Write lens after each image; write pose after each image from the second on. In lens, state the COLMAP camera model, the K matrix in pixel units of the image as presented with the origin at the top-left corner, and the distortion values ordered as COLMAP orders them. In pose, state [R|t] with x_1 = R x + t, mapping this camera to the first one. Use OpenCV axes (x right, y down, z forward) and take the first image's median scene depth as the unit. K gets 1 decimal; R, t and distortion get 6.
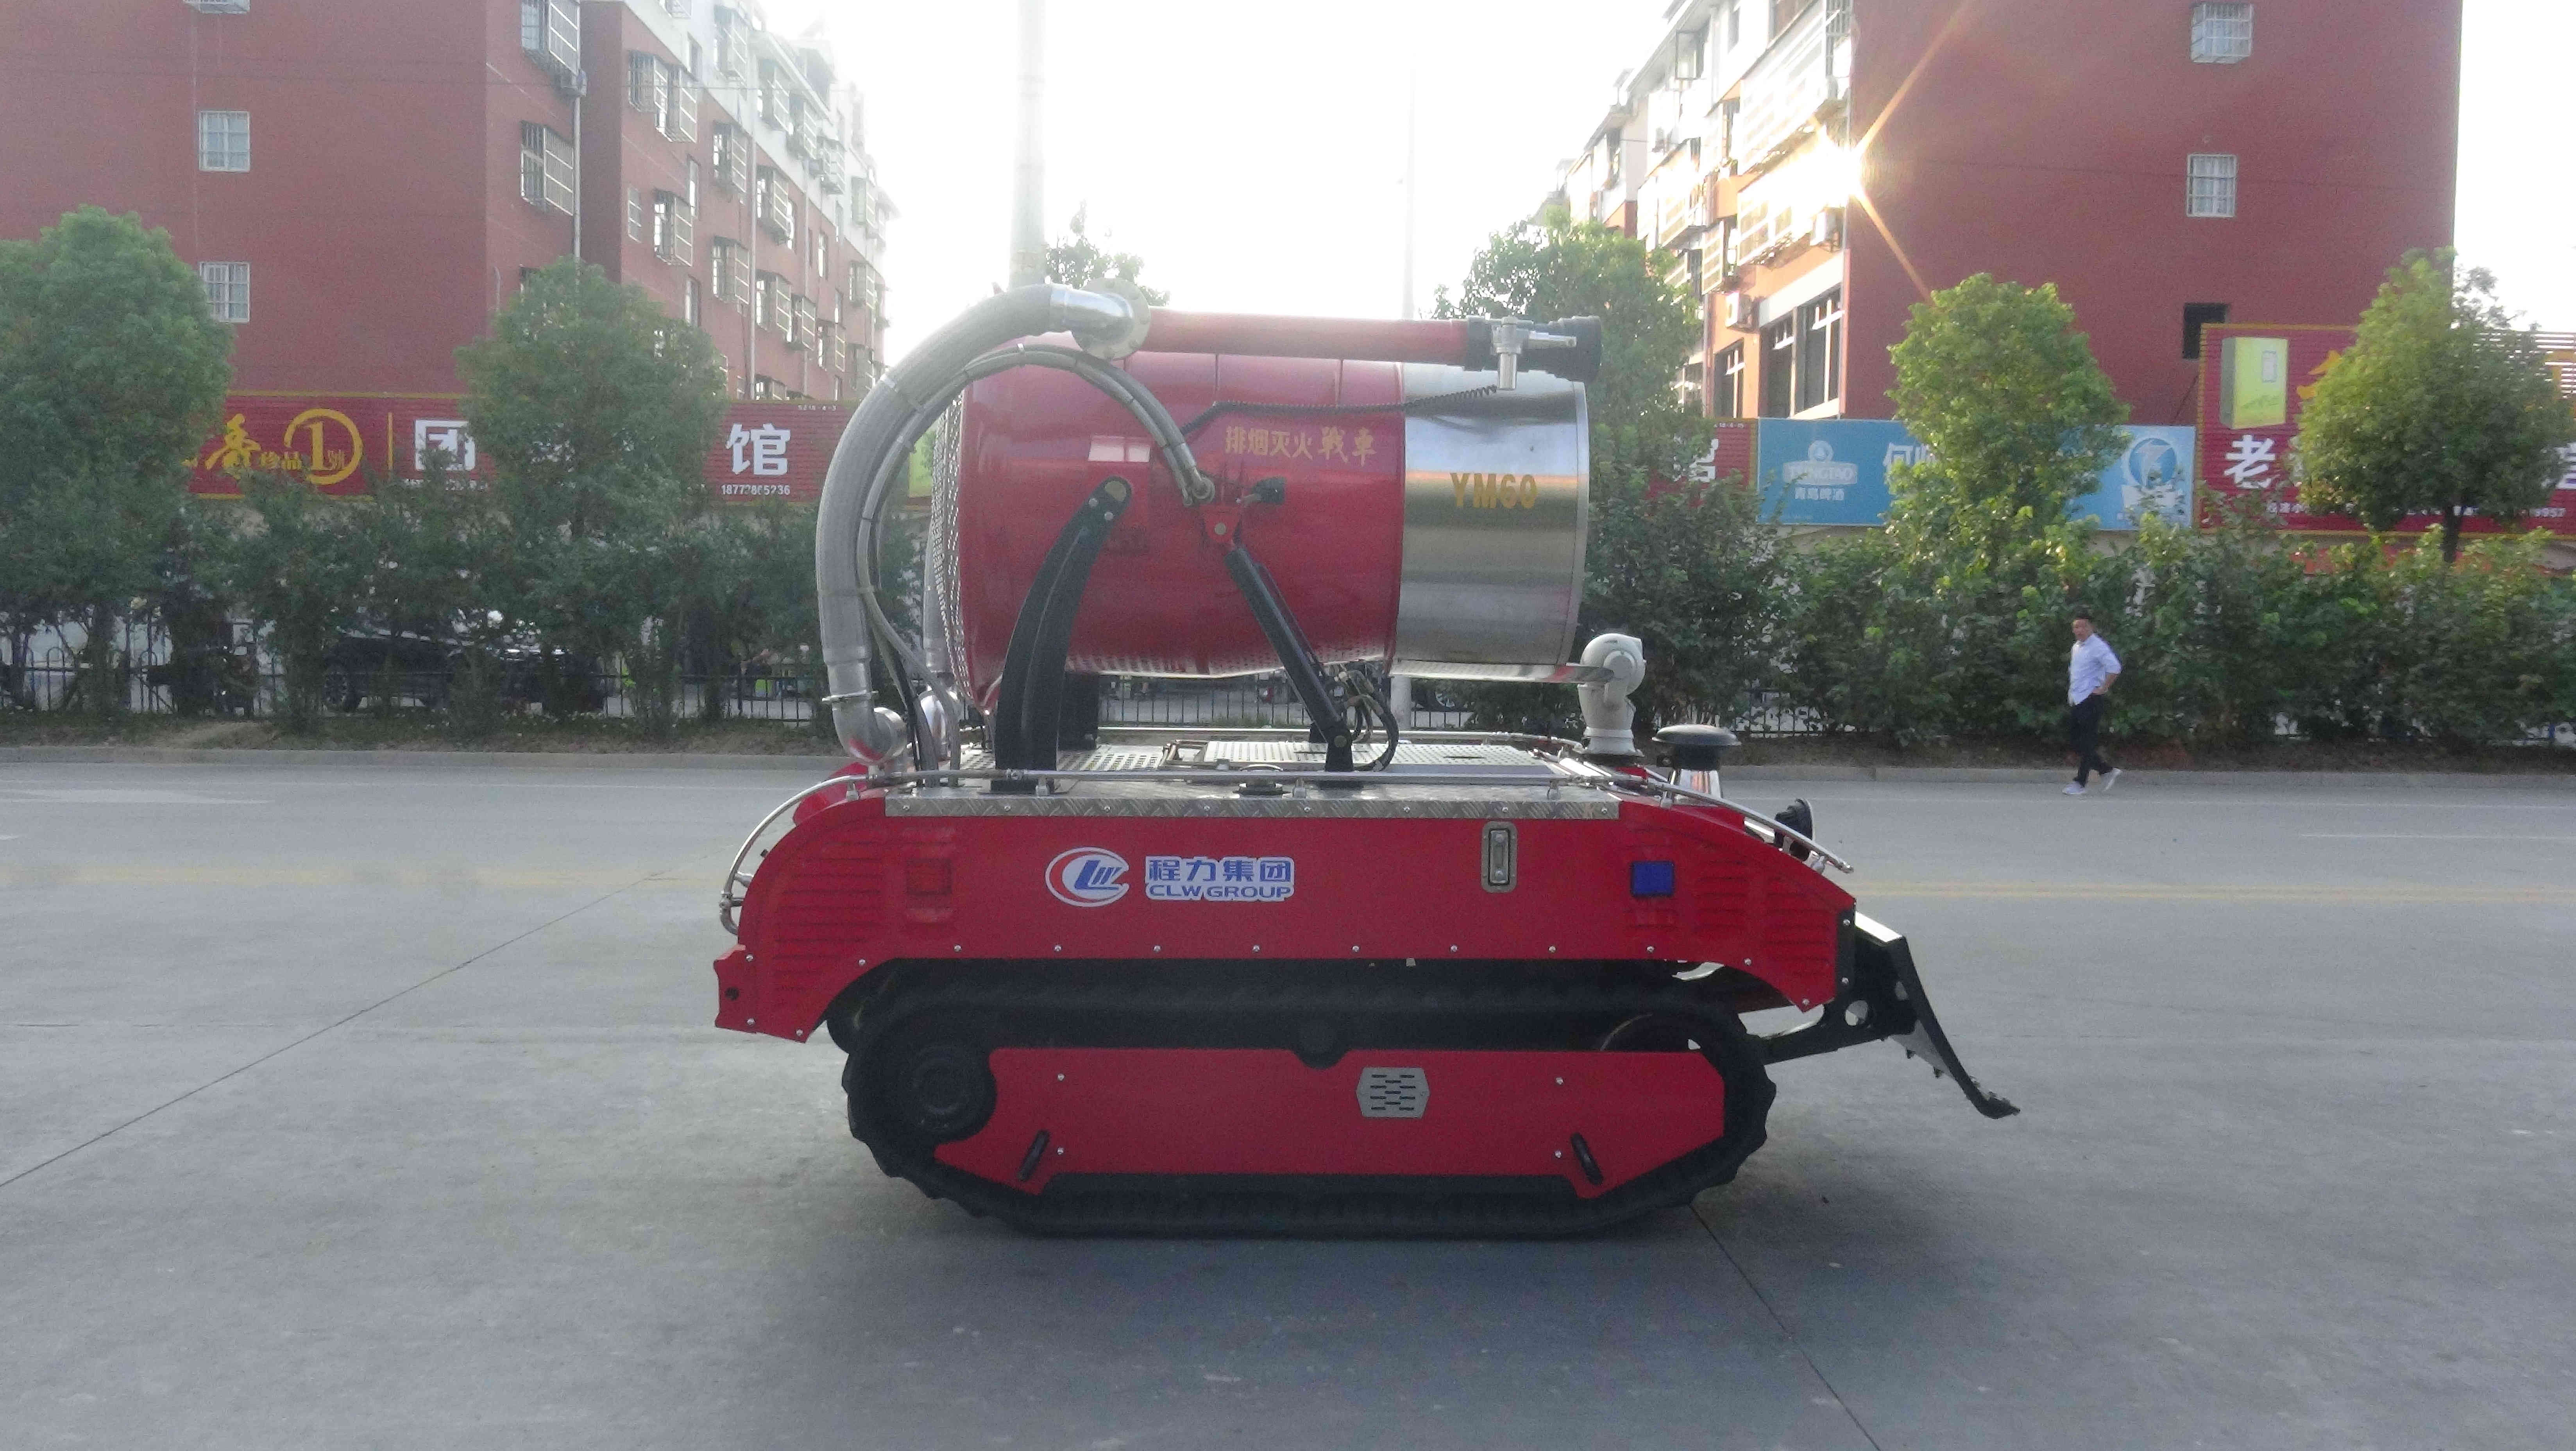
lens RADIAL K [[1983.3, 0, 1293.8], [0, 1983.3, 728.8], [0, 0, 1]] dist [-0.008212, 0.001874]
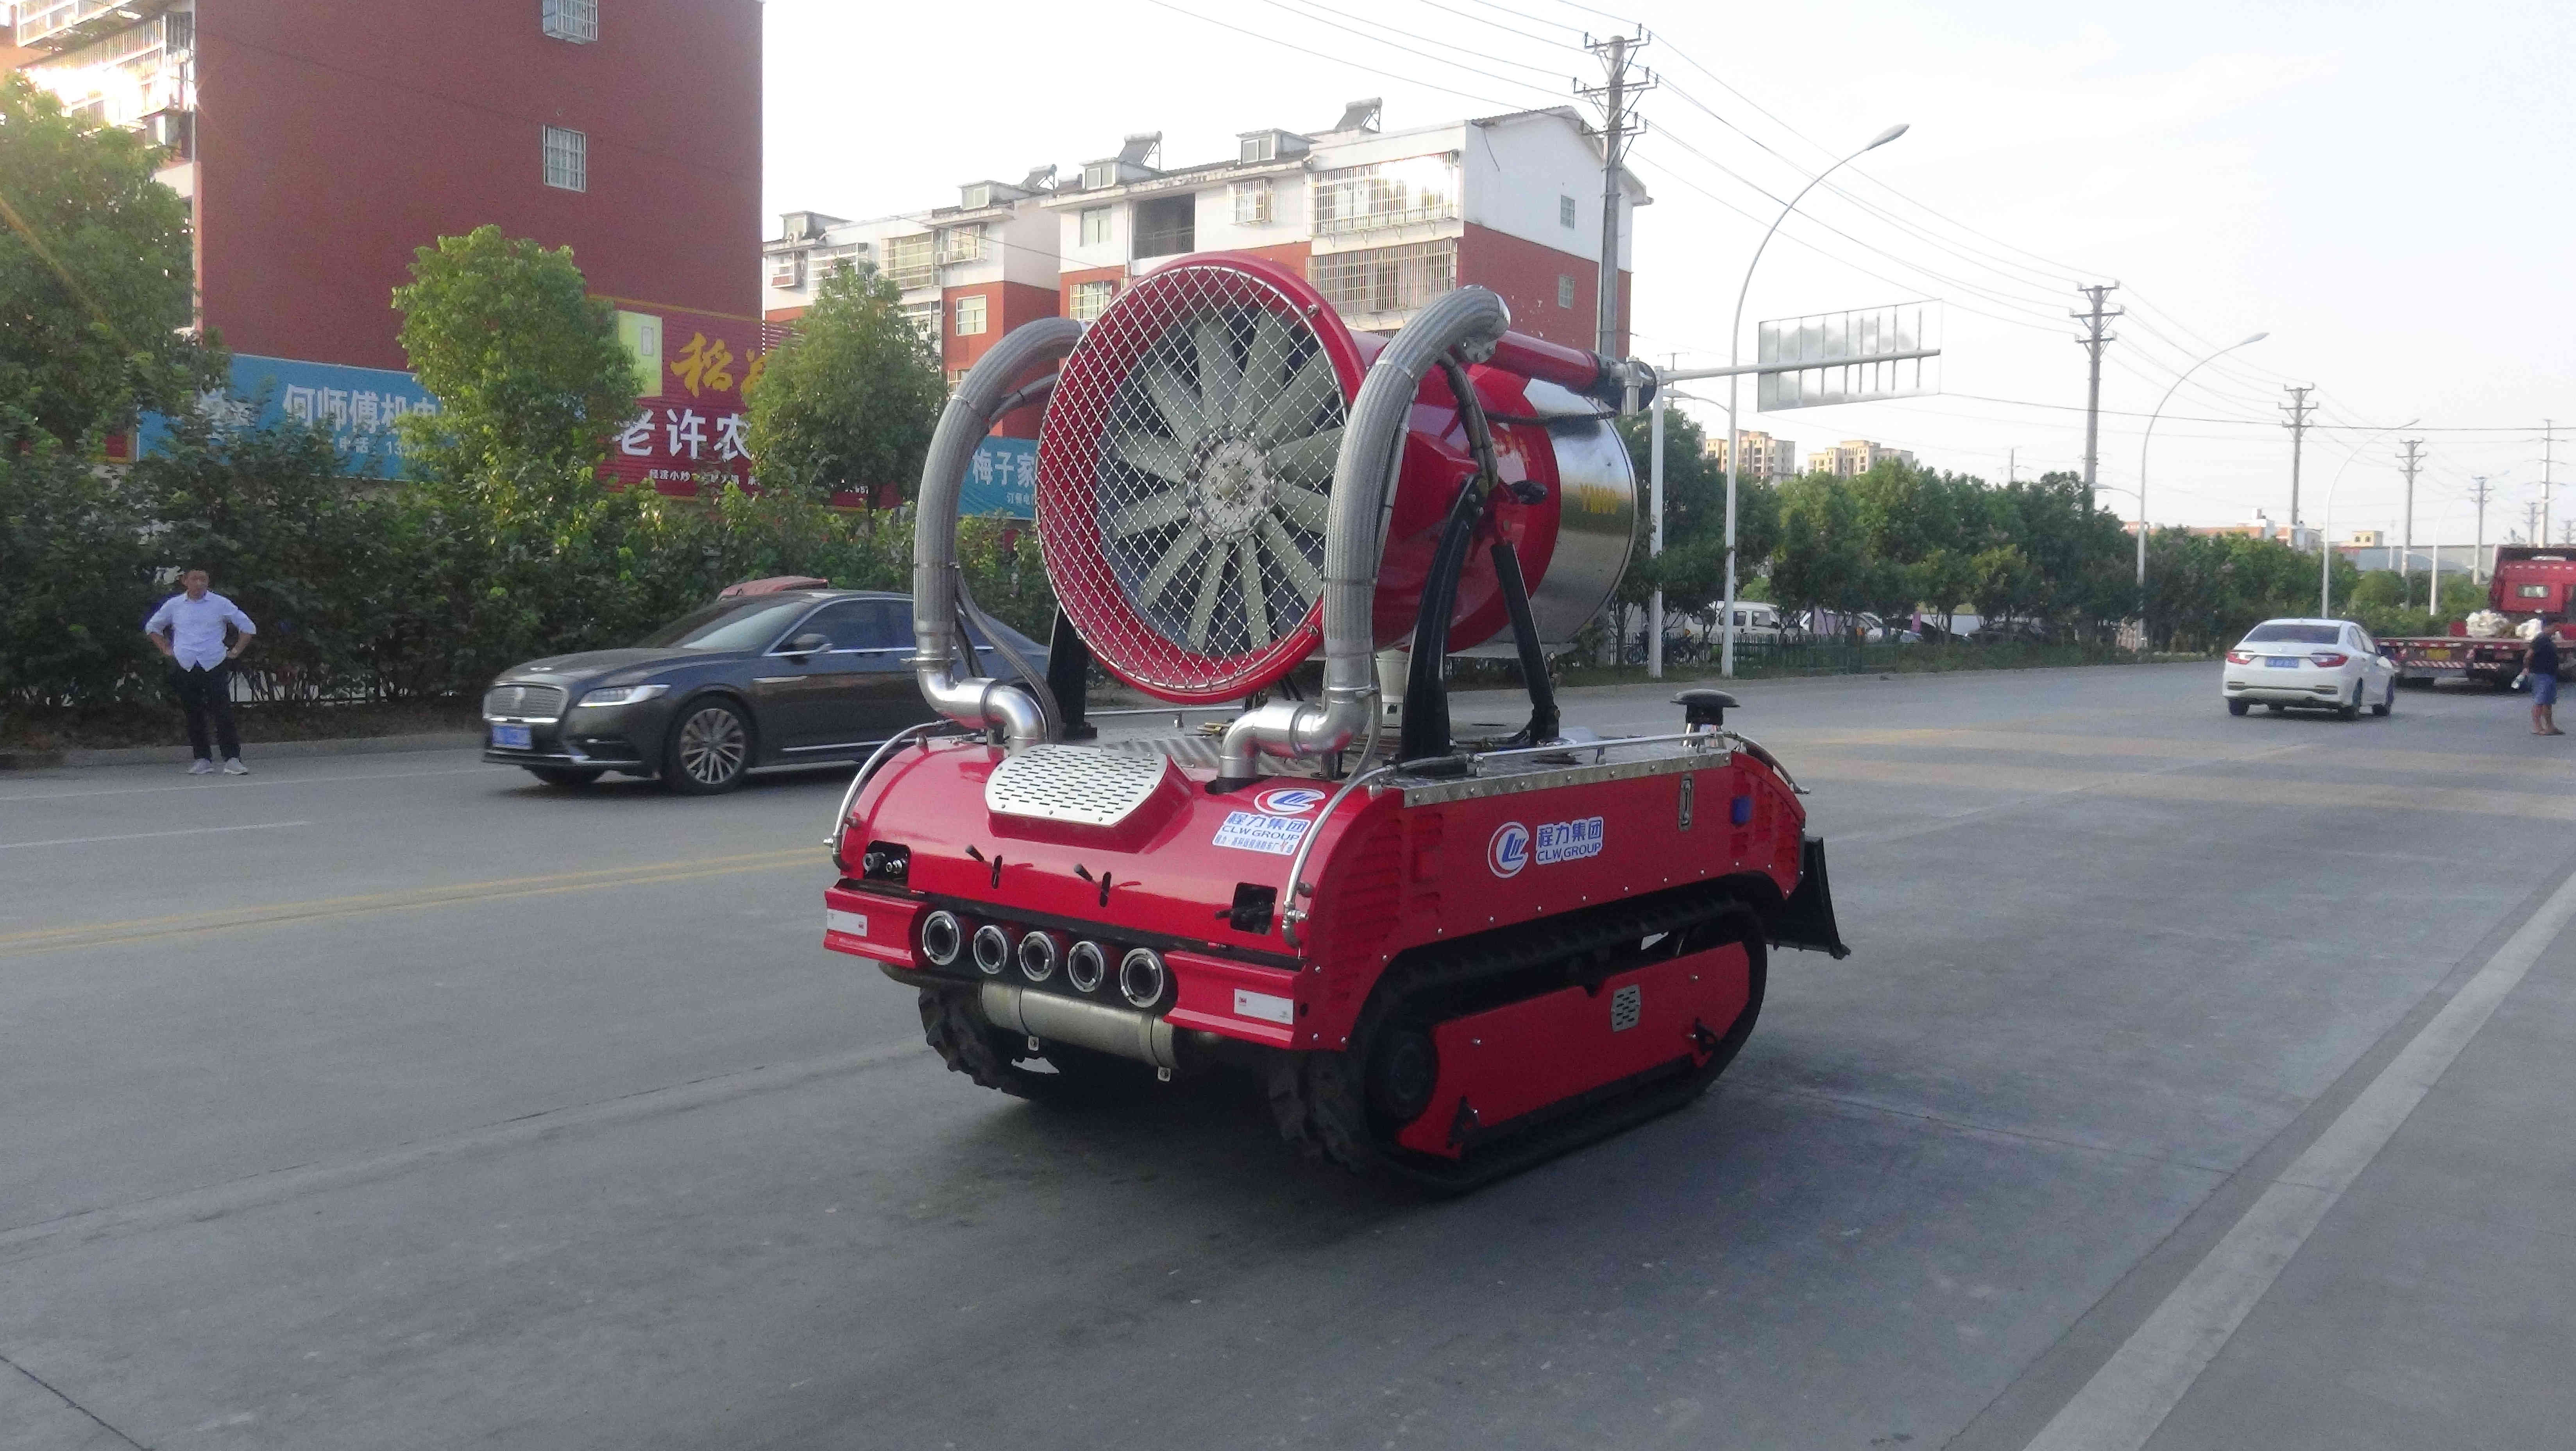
lens RADIAL K [[1983.3, 0, 1293.8], [0, 1983.3, 728.8], [0, 0, 1]] dist [-0.008212, 0.001874]
pose [[0.638844, -0.049132, 0.767766, -0.324367], [0.030960, 0.998792, 0.038155, -0.011402], [-0.768713, -0.000605, 0.639593, 0.131260]]
